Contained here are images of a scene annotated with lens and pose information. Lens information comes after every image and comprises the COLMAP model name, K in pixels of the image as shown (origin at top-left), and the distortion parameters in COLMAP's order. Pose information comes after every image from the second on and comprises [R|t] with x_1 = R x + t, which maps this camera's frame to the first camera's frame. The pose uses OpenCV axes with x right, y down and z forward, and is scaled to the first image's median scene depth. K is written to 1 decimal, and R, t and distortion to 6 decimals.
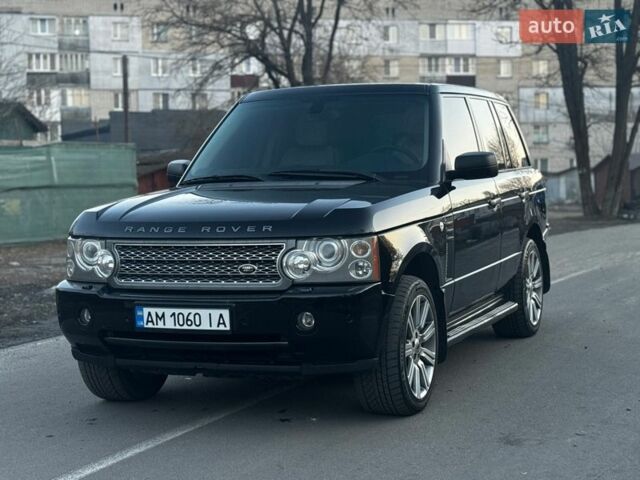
lens RADIAL K [[1289.8, 0, 310.5], [0, 1289.8, 213.8], [0, 0, 1]] dist [0.149433, 0.269184]
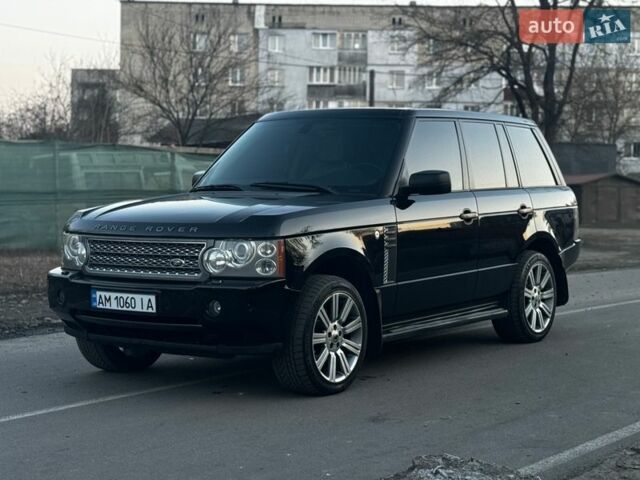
lens RADIAL K [[1289.8, 0, 310.5], [0, 1289.8, 213.8], [0, 0, 1]] dist [0.149433, 0.269184]
pose [[0.973031, 0.033705, -0.228201, 0.326953], [-0.035672, 0.999353, -0.004499, -0.001657], [0.227902, 0.012518, 0.973604, -0.133151]]
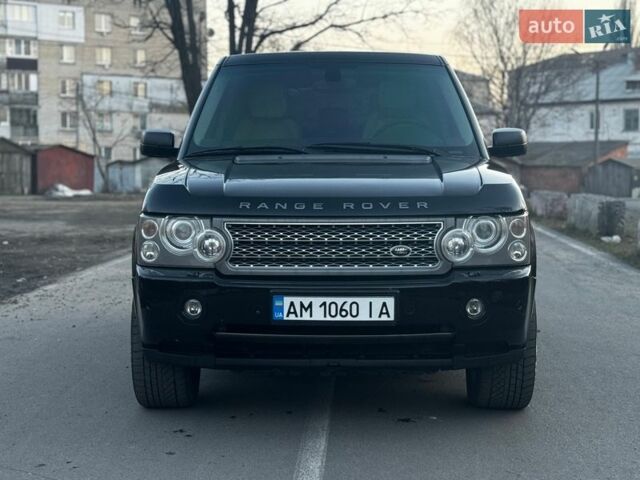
lens RADIAL K [[1289.8, 0, 310.5], [0, 1289.8, 213.8], [0, 0, 1]] dist [0.149433, 0.269184]
pose [[0.936047, 0.003981, 0.351852, -0.395985], [-0.007033, 0.999948, 0.007397, 0.010707], [-0.351805, -0.009398, 0.936026, 0.187181]]
